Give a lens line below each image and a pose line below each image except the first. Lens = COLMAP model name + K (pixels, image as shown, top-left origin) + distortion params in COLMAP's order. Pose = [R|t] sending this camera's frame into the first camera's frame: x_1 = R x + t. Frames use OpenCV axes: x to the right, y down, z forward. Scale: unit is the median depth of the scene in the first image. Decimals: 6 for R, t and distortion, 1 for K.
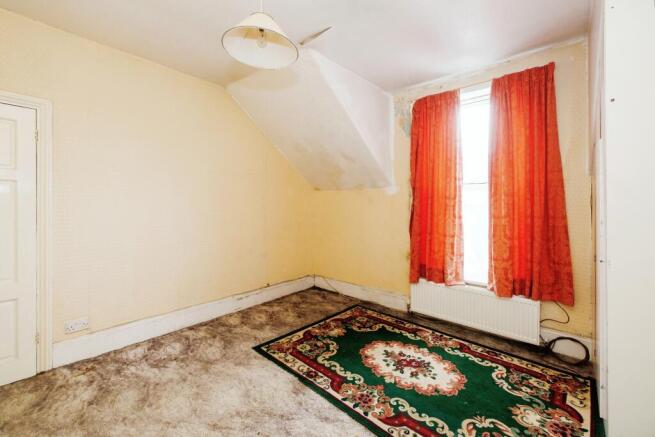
lens RADIAL K [[293.4, 0, 327.5], [0, 293.4, 208.1], [0, 0, 1]] dist [-0.002456, -0.000311]
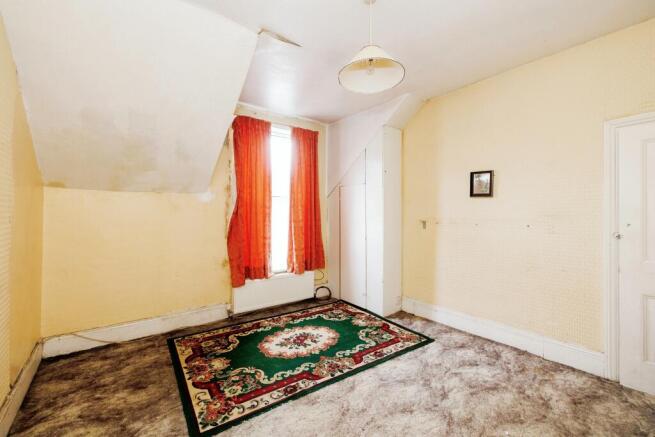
lens RADIAL K [[293.4, 0, 327.5], [0, 293.4, 208.1], [0, 0, 1]] dist [-0.002456, -0.000311]
pose [[0.131639, 0.013241, 0.991209, -0.846961], [0.007814, 0.999866, -0.014395, -0.011595], [-0.991267, 0.009640, 0.131518, 0.633260]]
